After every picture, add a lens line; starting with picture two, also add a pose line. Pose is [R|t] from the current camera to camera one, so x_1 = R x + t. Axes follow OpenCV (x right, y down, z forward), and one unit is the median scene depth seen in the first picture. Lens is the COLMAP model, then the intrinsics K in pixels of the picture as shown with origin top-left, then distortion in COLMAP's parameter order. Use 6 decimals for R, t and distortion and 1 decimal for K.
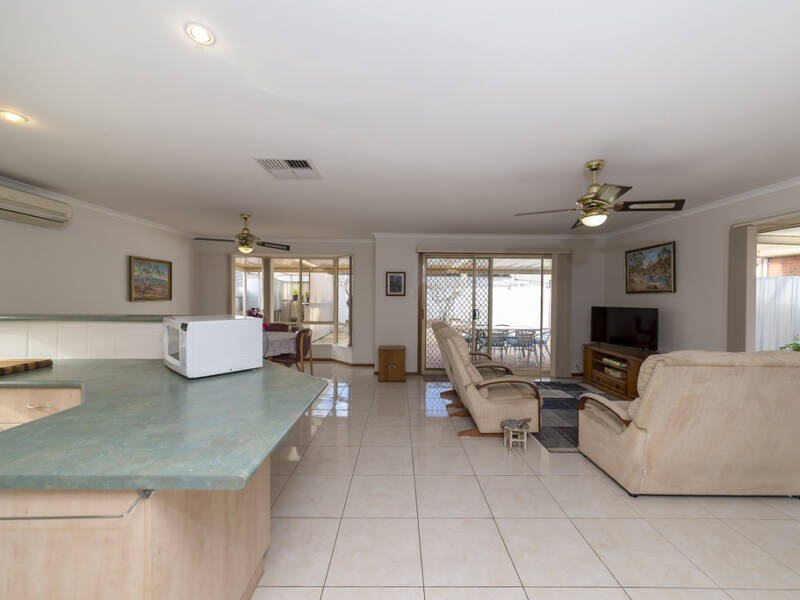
lens RADIAL K [[318.8, 0, 401.5], [0, 318.8, 301.8], [0, 0, 1]] dist [-0.008656, 0.003019]
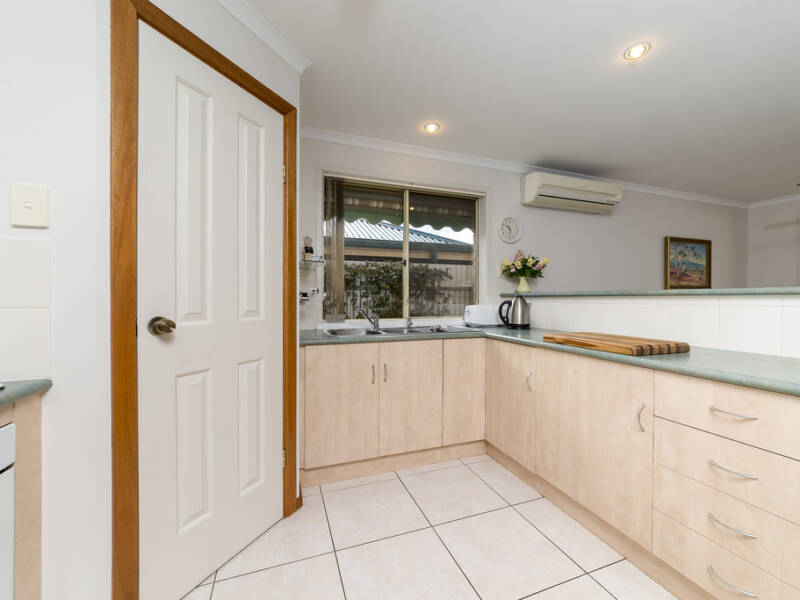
lens RADIAL K [[318.8, 0, 408.5], [0, 318.8, 298.7], [0, 0, 1]] dist [-0.008656, 0.003019]
pose [[0.323543, -0.002609, -0.946210, -0.279346], [-0.020600, 0.999740, -0.009800, 0.043555], [0.945989, 0.022663, 0.323405, 0.082047]]
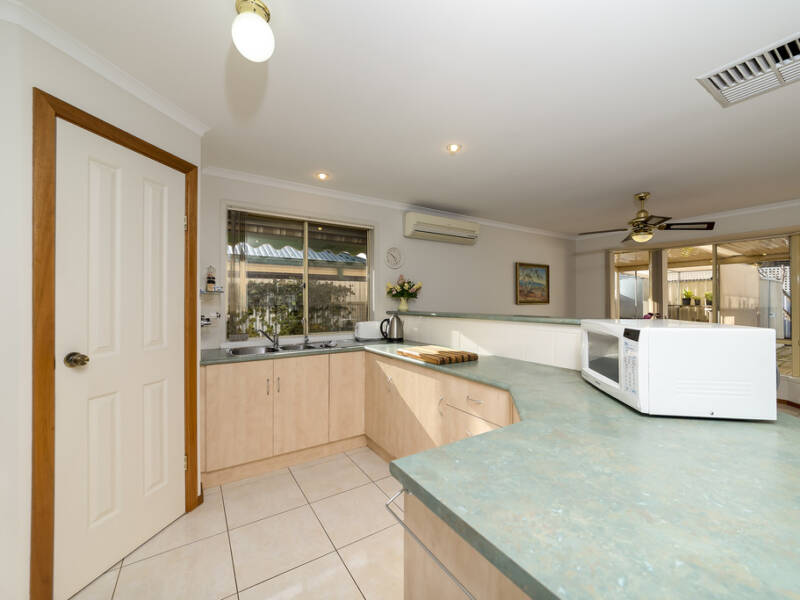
lens RADIAL K [[318.8, 0, 396.2], [0, 318.8, 297.5], [0, 0, 1]] dist [-0.008656, 0.003019]
pose [[0.518893, -0.021058, -0.854580, -0.140349], [-0.007530, 0.999545, -0.029203, 0.009784], [0.854806, 0.021588, 0.518498, 0.085616]]
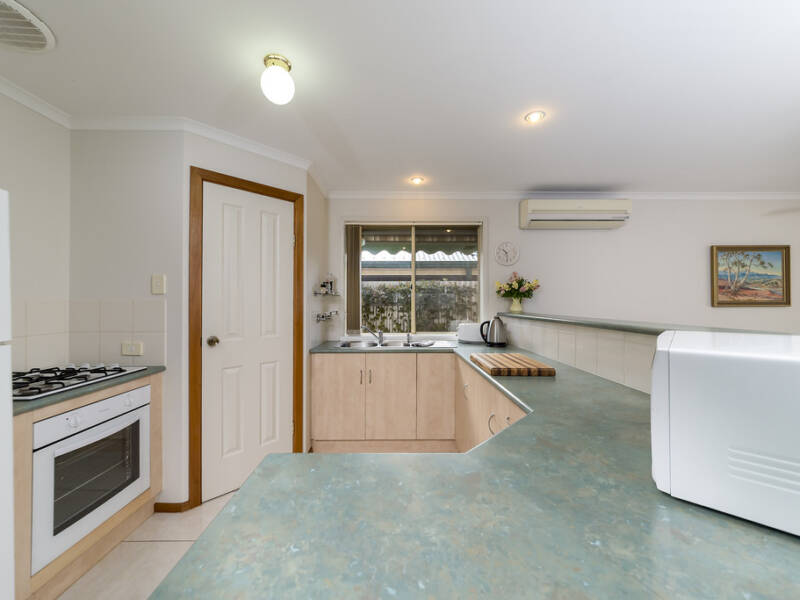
lens RADIAL K [[318.8, 0, 395.0], [0, 318.8, 298.0], [0, 0, 1]] dist [-0.008656, 0.003019]
pose [[-0.006375, -0.021002, -0.999759, -0.103489], [-0.016296, 0.999649, -0.020896, 0.006115], [0.999847, 0.016159, -0.006715, 0.256133]]
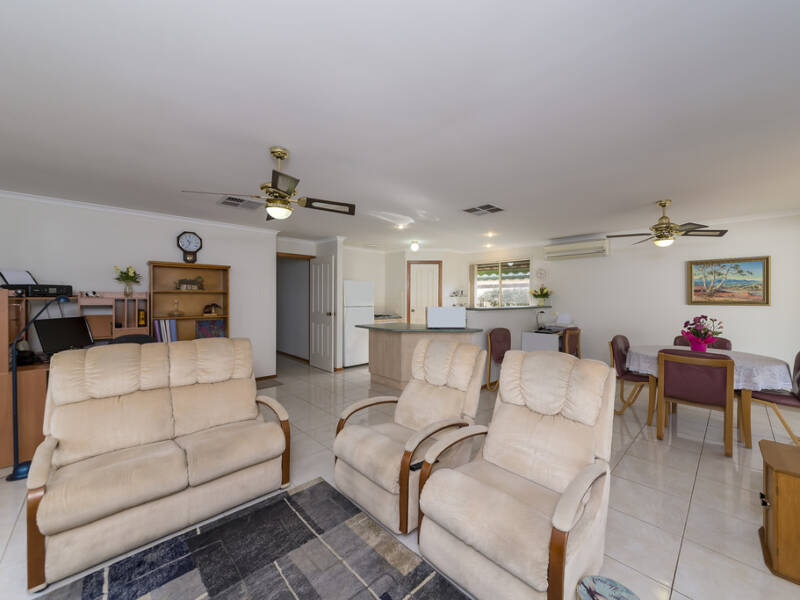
lens RADIAL K [[318.8, 0, 393.7], [0, 318.8, 296.2], [0, 0, 1]] dist [-0.008656, 0.003019]
pose [[-0.754407, -0.013957, -0.656258, 0.567069], [-0.021695, 0.999758, 0.003677, -0.011899], [0.656048, 0.017011, -0.754527, 1.151061]]
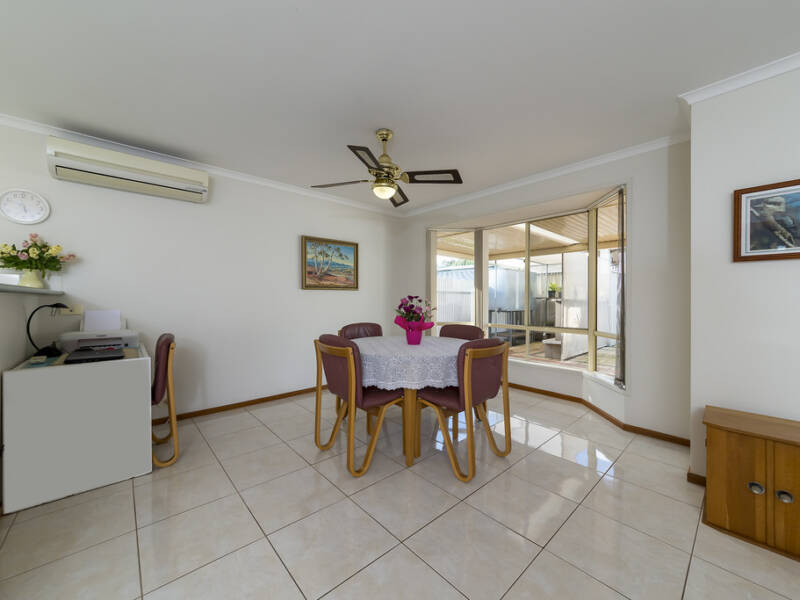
lens RADIAL K [[318.8, 0, 404.4], [0, 318.8, 301.8], [0, 0, 1]] dist [-0.008656, 0.003019]
pose [[0.671887, -0.001407, -0.740653, -0.042460], [-0.008247, 0.999922, -0.009381, 0.037747], [0.740608, 0.012412, 0.671823, 0.630861]]
